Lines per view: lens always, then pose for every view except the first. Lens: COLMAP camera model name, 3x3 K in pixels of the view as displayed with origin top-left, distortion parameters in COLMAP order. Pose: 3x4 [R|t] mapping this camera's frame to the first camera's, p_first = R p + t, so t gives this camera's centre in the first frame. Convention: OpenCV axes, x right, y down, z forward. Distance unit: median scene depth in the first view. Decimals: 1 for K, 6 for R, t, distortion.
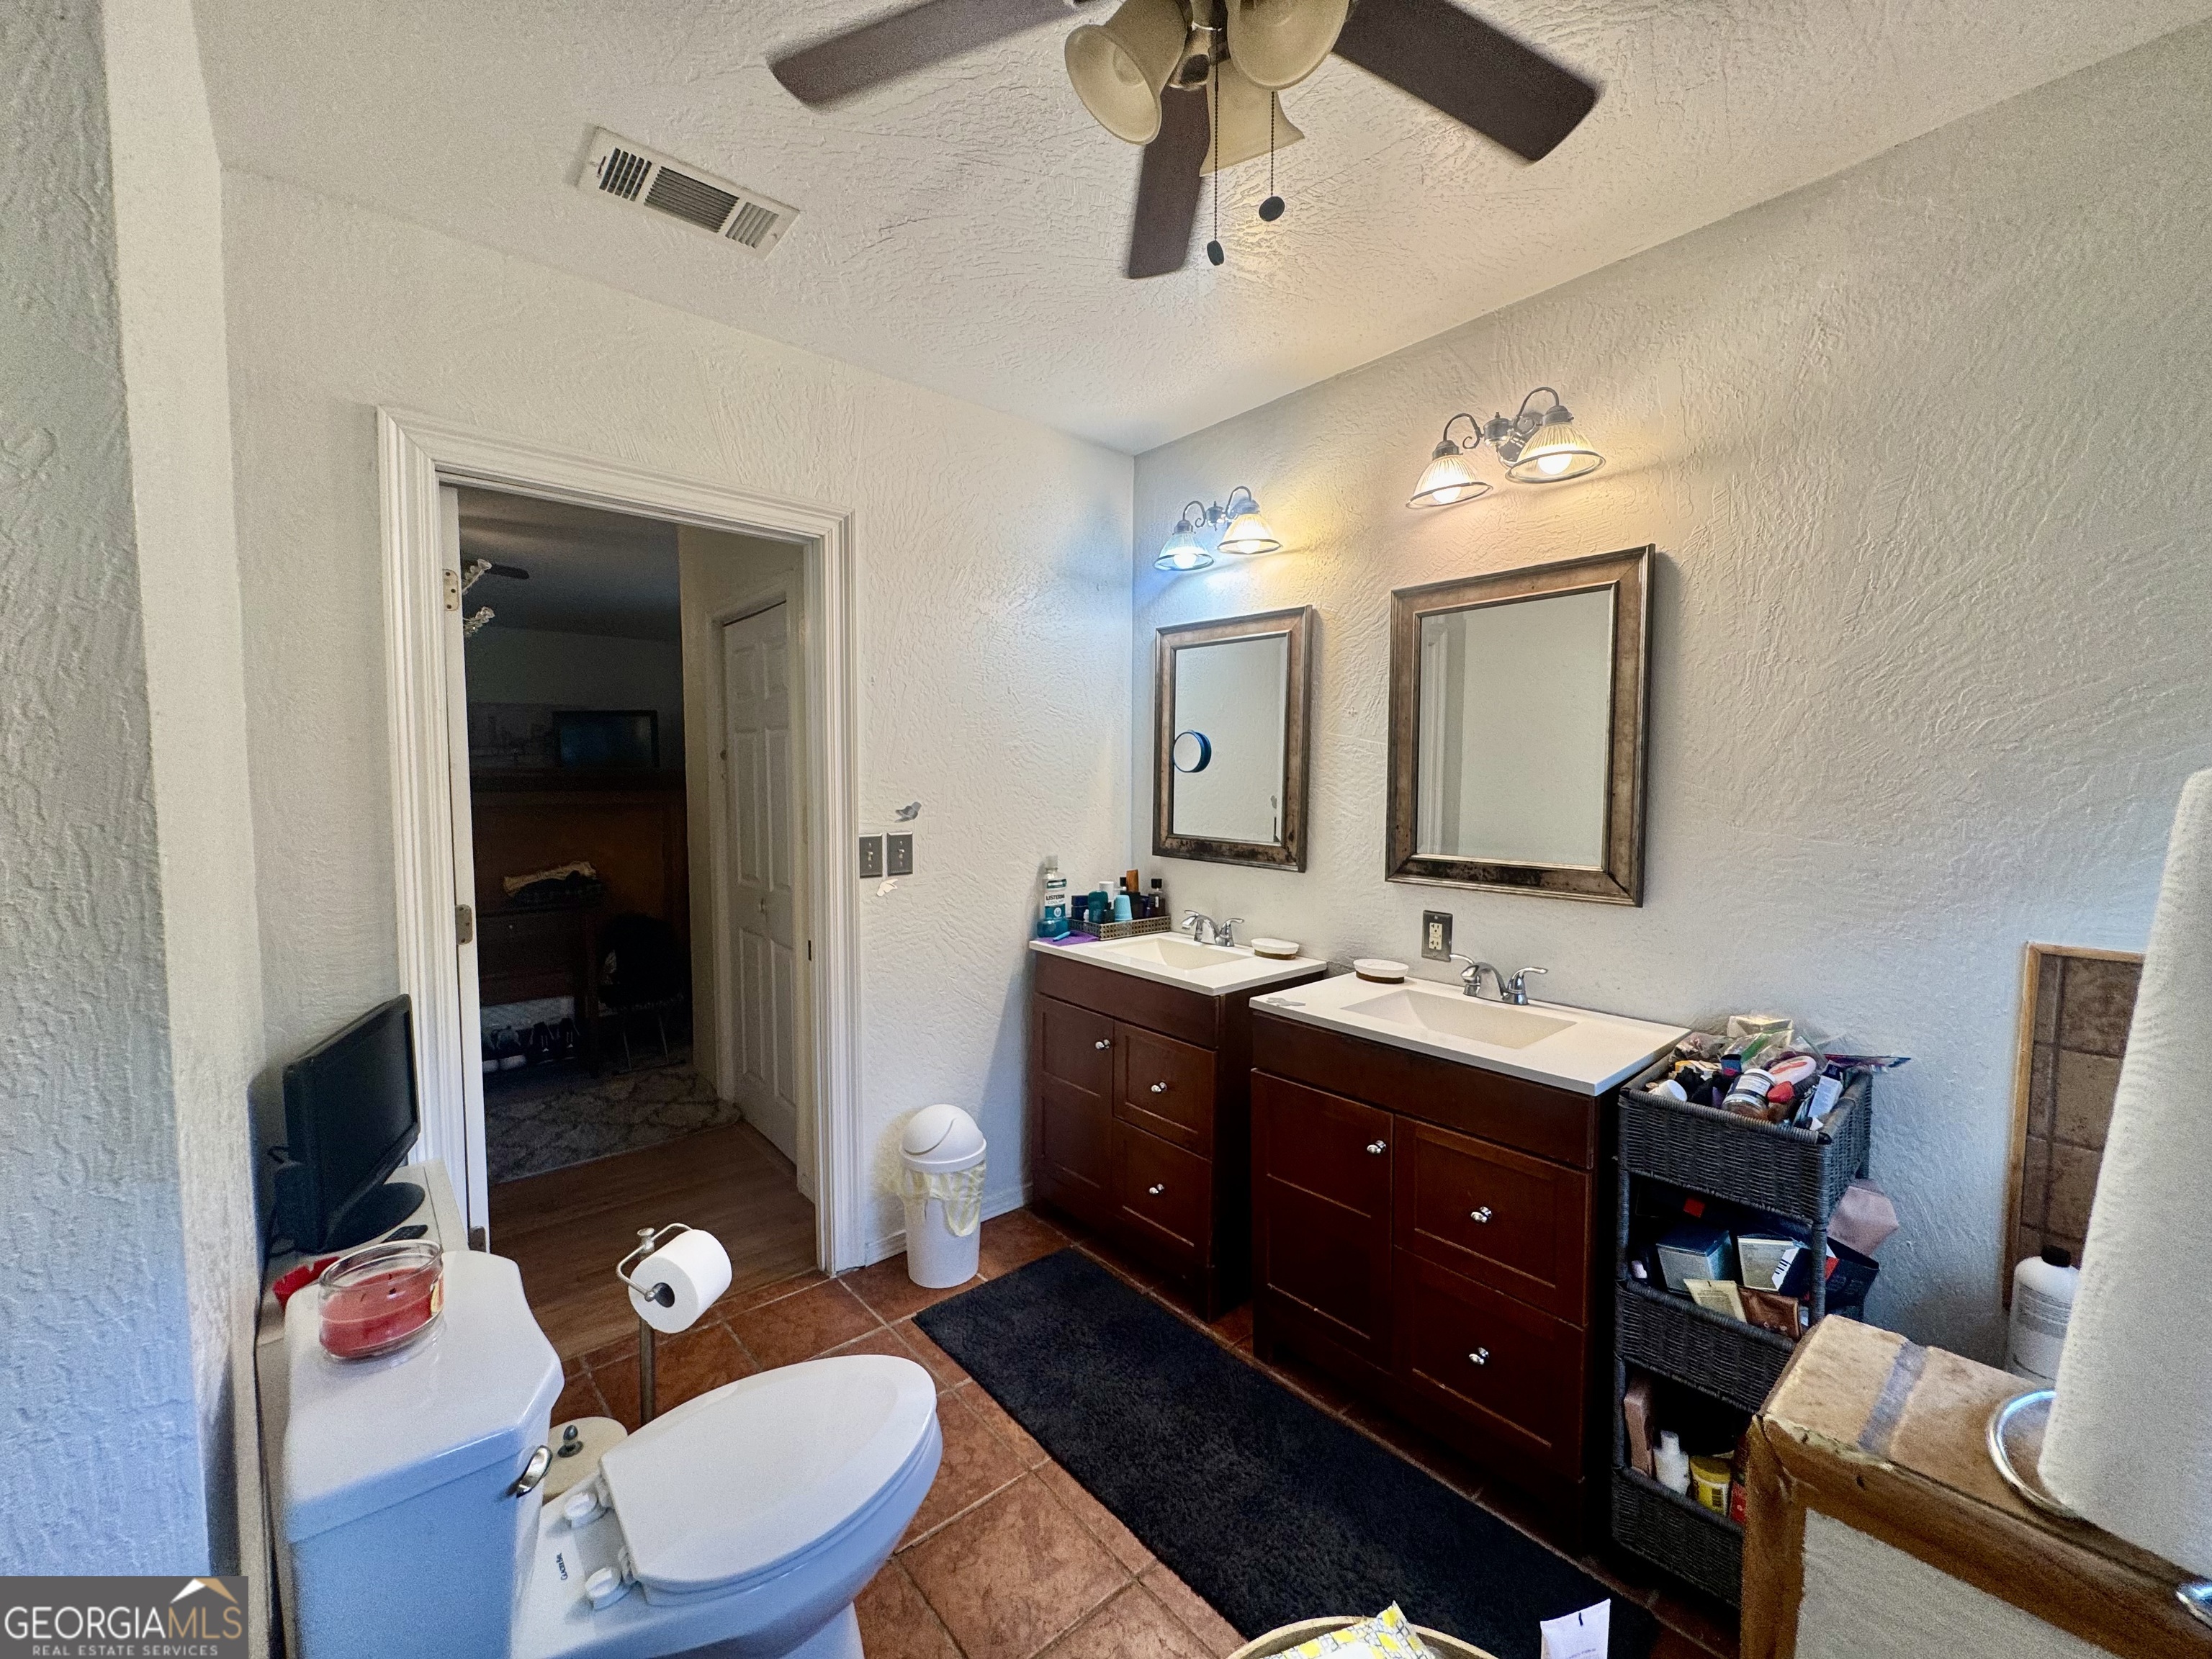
lens RADIAL K [[889.0, 0, 1103.2], [0, 889.0, 827.8], [0, 0, 1]] dist [-0.002697, 0.000692]
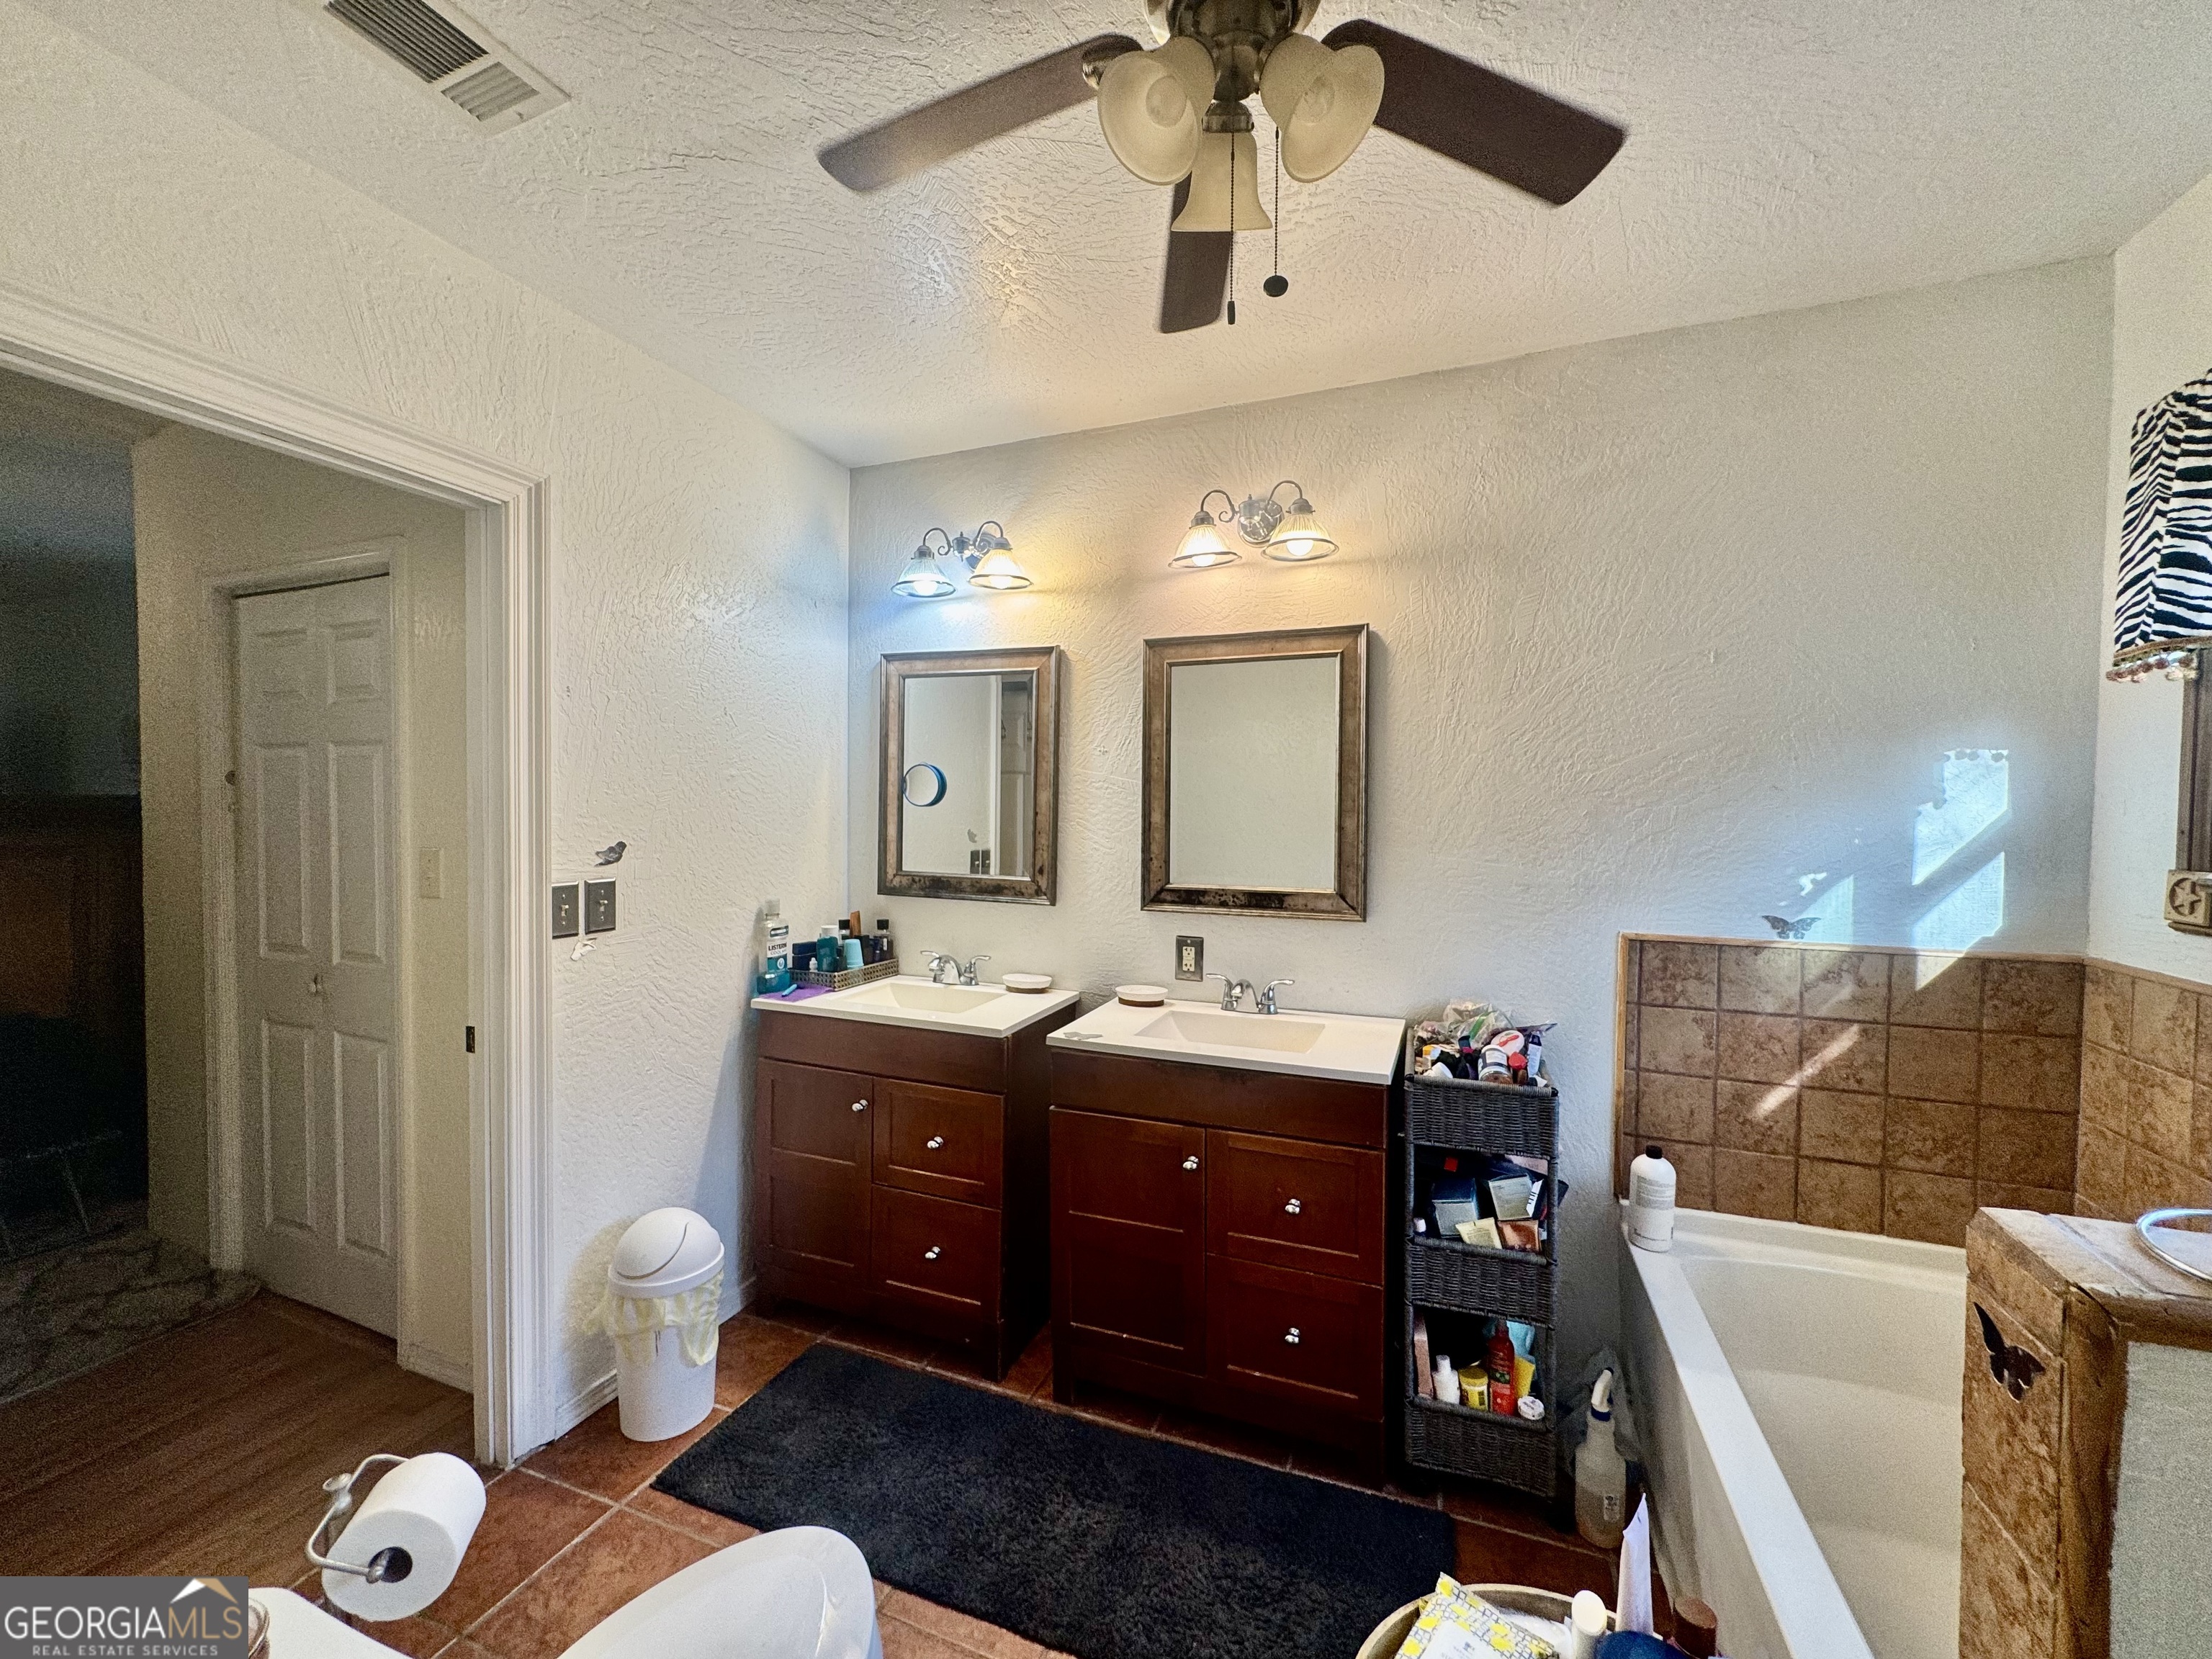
lens RADIAL K [[889.0, 0, 1103.2], [0, 889.0, 827.8], [0, 0, 1]] dist [-0.002697, 0.000692]
pose [[0.885482, -0.006280, 0.464632, -0.219766], [0.022202, 0.999338, -0.028805, -0.009206], [-0.464144, 0.035822, 0.885035, 0.078069]]
